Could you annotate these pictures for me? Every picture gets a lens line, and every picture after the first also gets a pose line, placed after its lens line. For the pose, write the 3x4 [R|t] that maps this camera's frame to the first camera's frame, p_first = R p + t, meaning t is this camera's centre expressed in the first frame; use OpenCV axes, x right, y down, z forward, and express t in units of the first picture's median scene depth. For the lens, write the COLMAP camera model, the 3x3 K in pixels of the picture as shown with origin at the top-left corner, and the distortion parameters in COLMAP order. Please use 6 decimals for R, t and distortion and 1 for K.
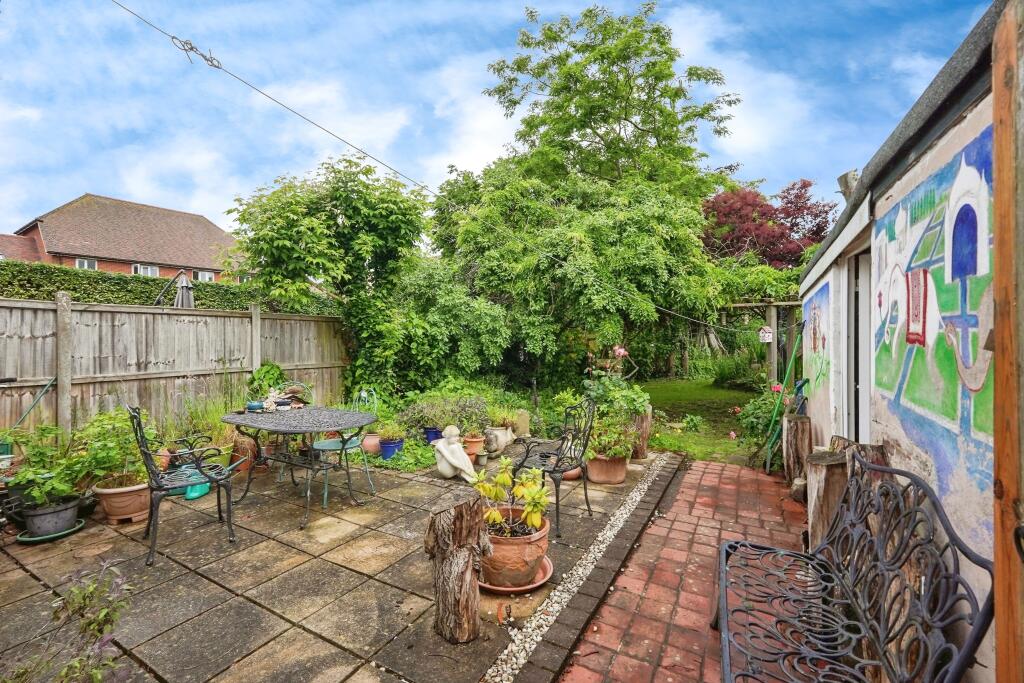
lens RADIAL K [[439.3, 0, 506.8], [0, 439.3, 365.7], [0, 0, 1]] dist [-0.001272, -0.000113]
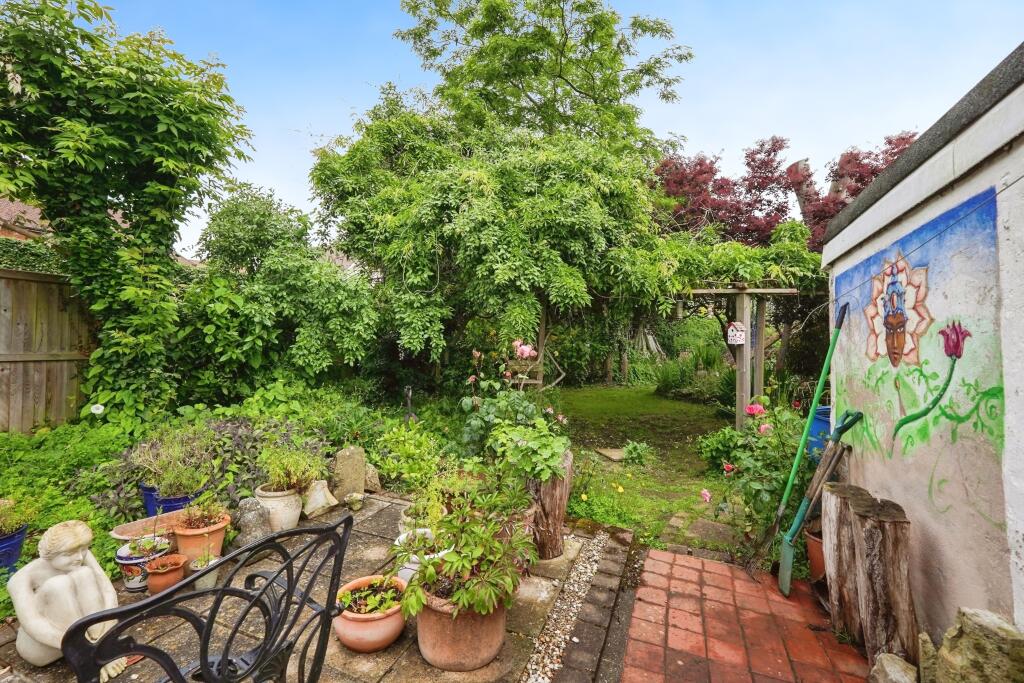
lens RADIAL K [[440.9, 0, 505.8], [0, 440.9, 335.3], [0, 0, 1]] dist [-0.001231, 0.000011]
pose [[0.991029, 0.037411, 0.128300, 0.123126], [-0.029137, 0.997409, -0.065772, -0.009682], [-0.130428, 0.061444, 0.989552, 0.331997]]
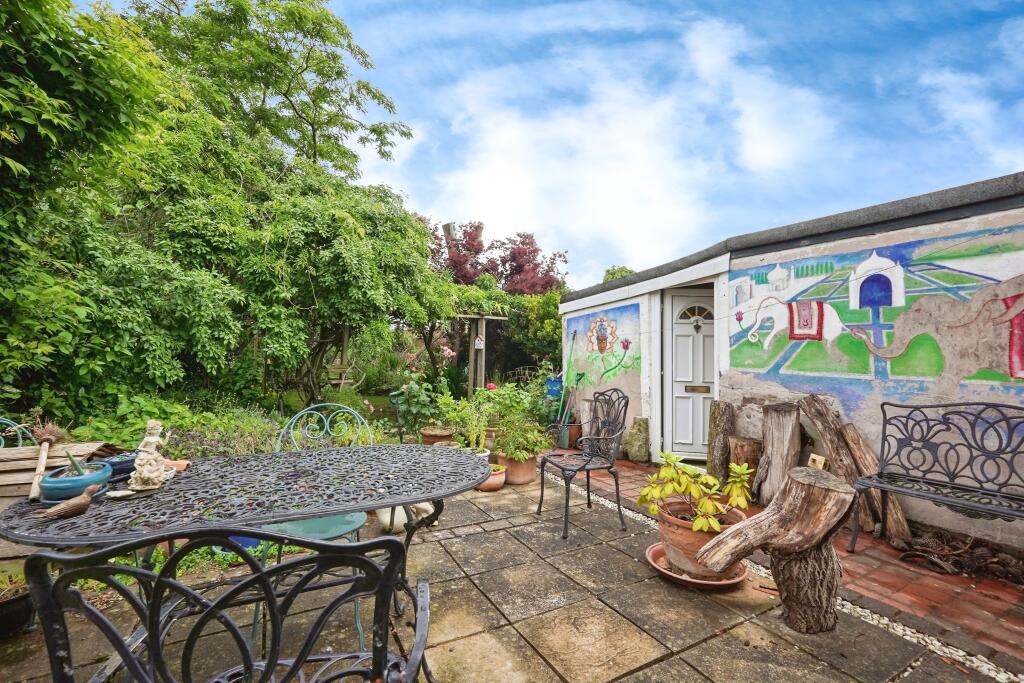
lens RADIAL K [[439.5, 0, 507.3], [0, 439.5, 352.0], [0, 0, 1]] dist [-0.001160, -0.000108]
pose [[0.537598, 0.018650, 0.842995, -0.367291], [0.034639, 0.998423, -0.044179, 0.010804], [-0.842489, 0.052951, 0.536104, 0.291324]]
